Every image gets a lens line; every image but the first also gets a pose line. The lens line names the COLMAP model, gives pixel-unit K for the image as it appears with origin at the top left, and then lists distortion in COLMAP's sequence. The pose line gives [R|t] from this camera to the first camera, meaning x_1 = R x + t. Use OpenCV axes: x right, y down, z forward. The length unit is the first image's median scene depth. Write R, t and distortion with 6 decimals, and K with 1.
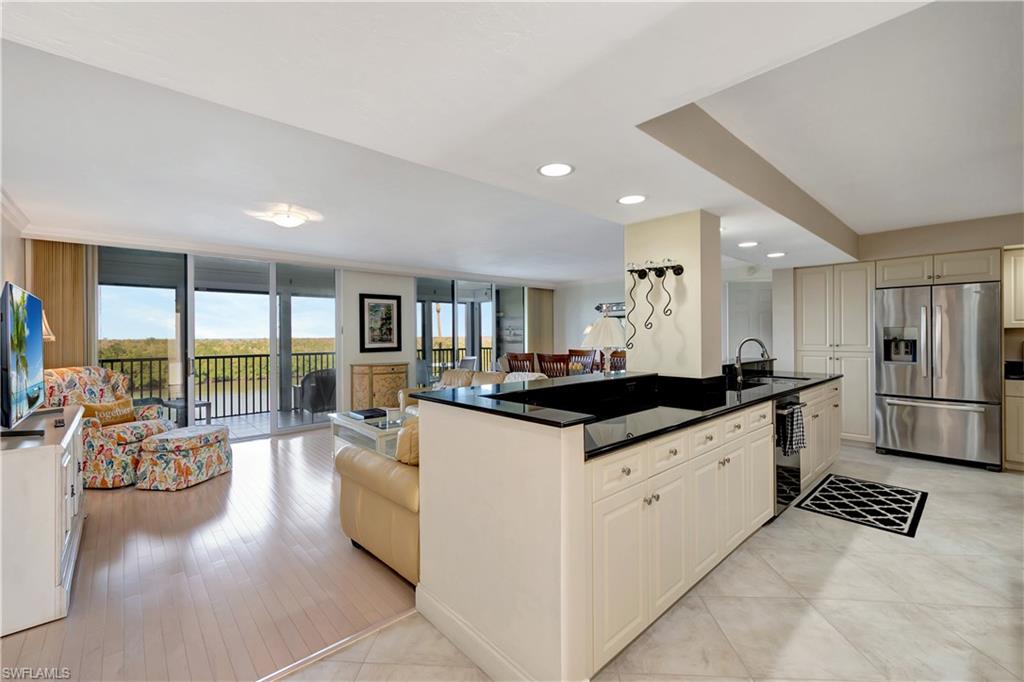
lens RADIAL K [[429.1, 0, 494.1], [0, 429.1, 337.5], [0, 0, 1]] dist [-0.001172, -0.000085]
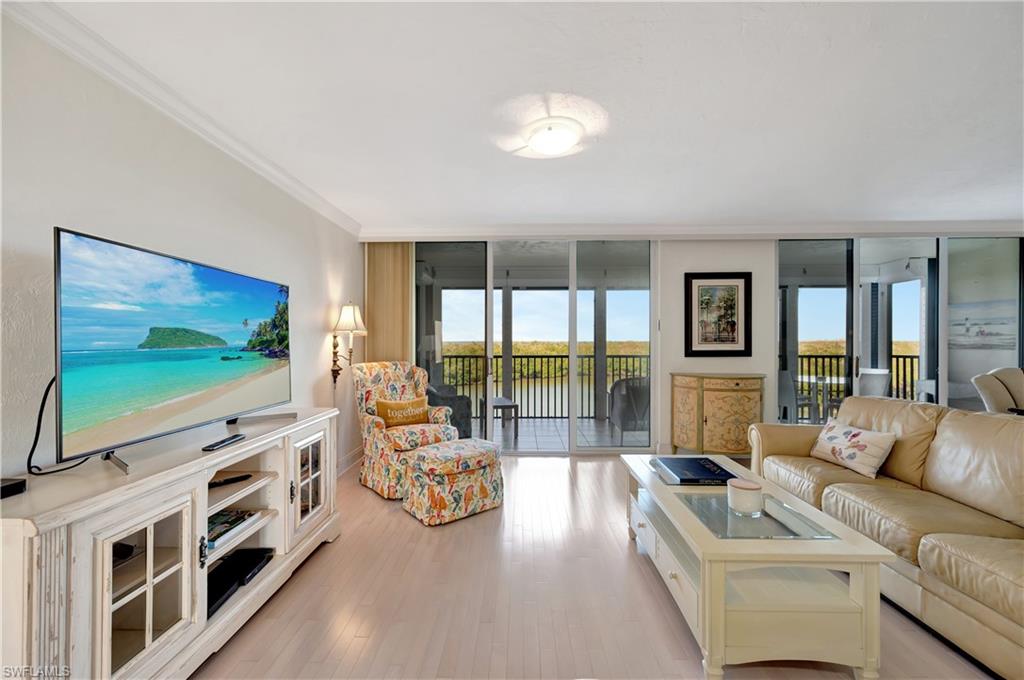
lens RADIAL K [[404.6, 0, 510.2], [0, 404.6, 341.7], [0, 0, 1]] dist [0.000262, -0.000003]
pose [[0.740992, 0.009189, -0.671451, -0.125139], [-0.008344, 0.999955, 0.004475, 0.015650], [0.671462, 0.002287, 0.741036, 0.497576]]
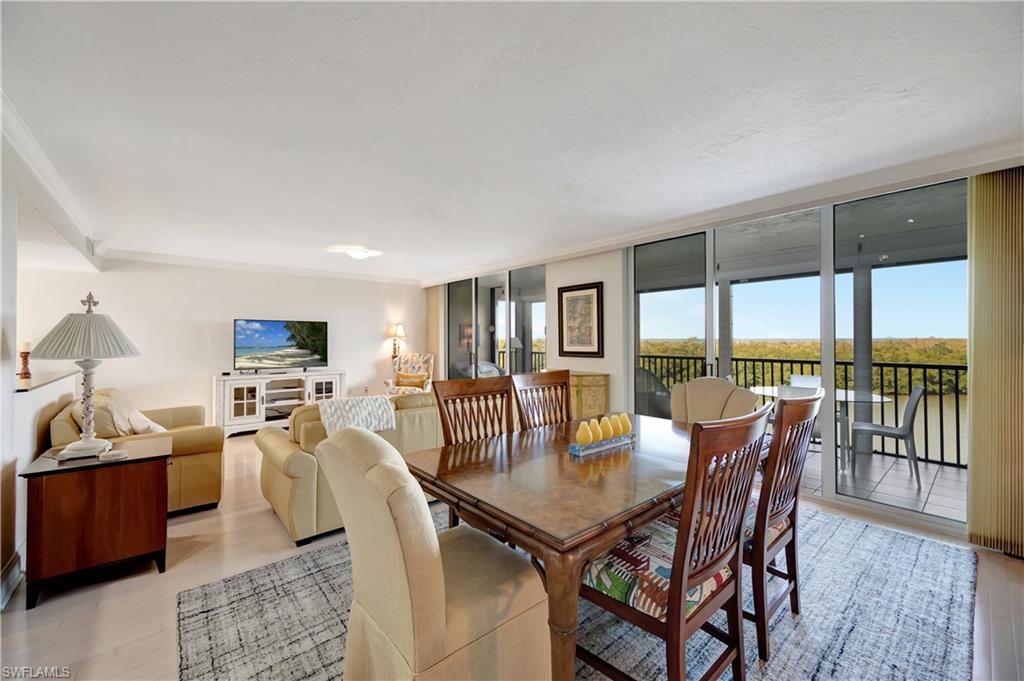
lens RADIAL K [[406.9, 0, 511.6], [0, 406.9, 340.6], [0, 0, 1]] dist [-0.001443, -0.000101]
pose [[-0.001480, 0.013156, -0.999912, 0.795520], [-0.001550, 0.999912, 0.013158, -0.010235], [0.999998, 0.001570, -0.001459, 1.426929]]
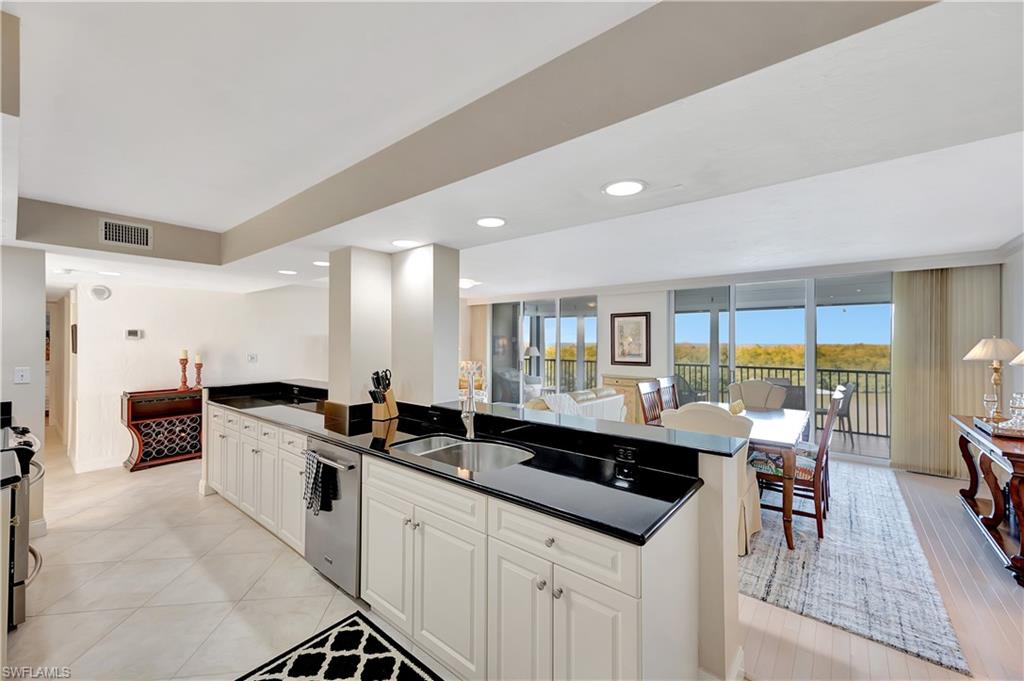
lens RADIAL K [[404.6, 0, 510.2], [0, 404.6, 342.2], [0, 0, 1]] dist [0.000262, -0.000003]
pose [[0.166539, 0.010170, -0.985982, 1.131161], [-0.010778, 0.999906, 0.008493, -0.049653], [0.985976, 0.009212, 0.166633, 0.866048]]
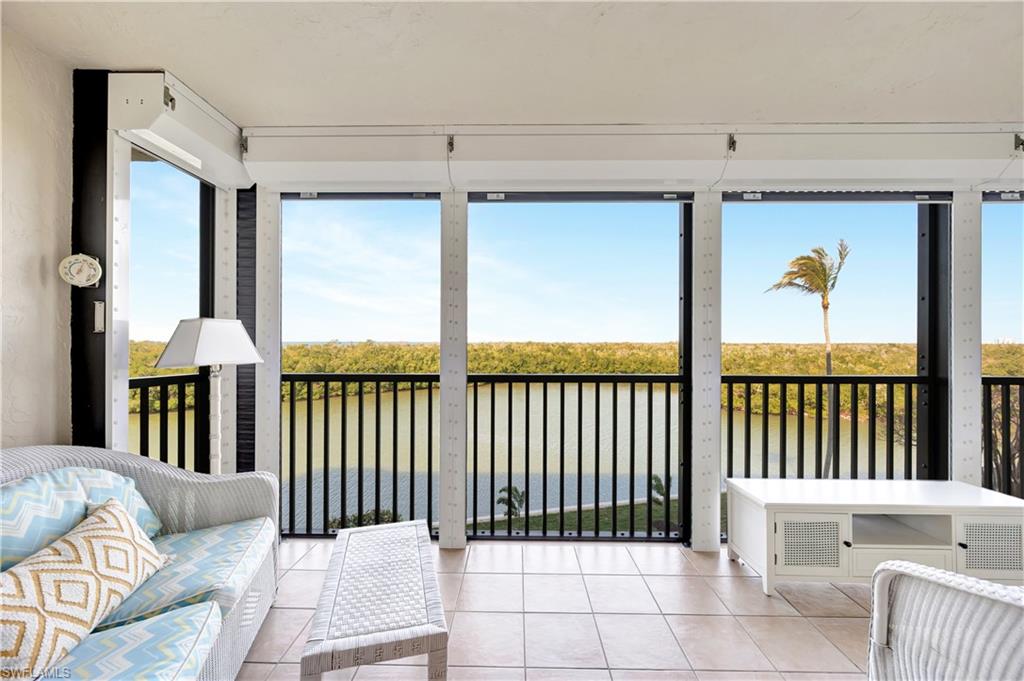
lens RADIAL K [[407.5, 0, 509.0], [0, 407.5, 337.8], [0, 0, 1]] dist [-0.000428, -0.000107]
pose [[0.747590, 0.004796, -0.664143, -0.762115], [-0.012713, 0.999894, -0.007089, 0.023483], [0.664039, 0.013743, 0.747572, 1.296203]]
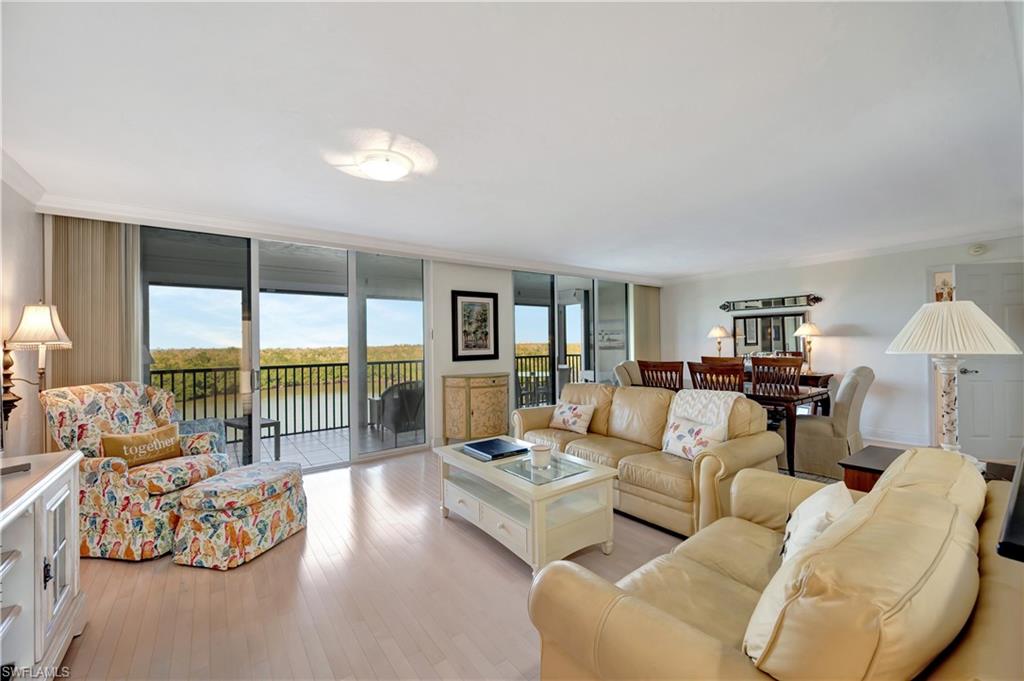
lens RADIAL K [[406.9, 0, 511.6], [0, 406.9, 340.6], [0, 0, 1]] dist [-0.001443, -0.000101]
pose [[0.997428, -0.006826, -0.071352, -0.225330], [0.006067, 0.999923, -0.010849, 0.007391], [0.071421, 0.010388, 0.997392, 0.353858]]
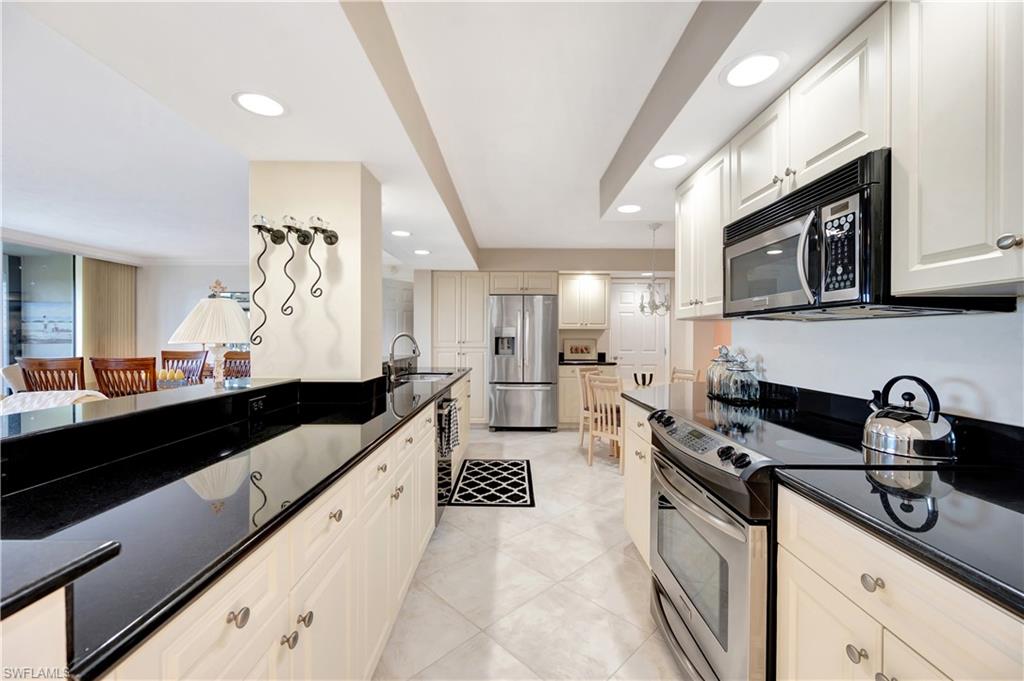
lens RADIAL K [[407.5, 0, 515.4], [0, 407.5, 338.0], [0, 0, 1]] dist [0.000364, 0.000035]
pose [[0.648463, 0.005528, 0.761226, 0.070864], [-0.003834, 0.999985, -0.003996, 0.012270], [-0.761237, -0.000327, 0.648474, 0.211179]]
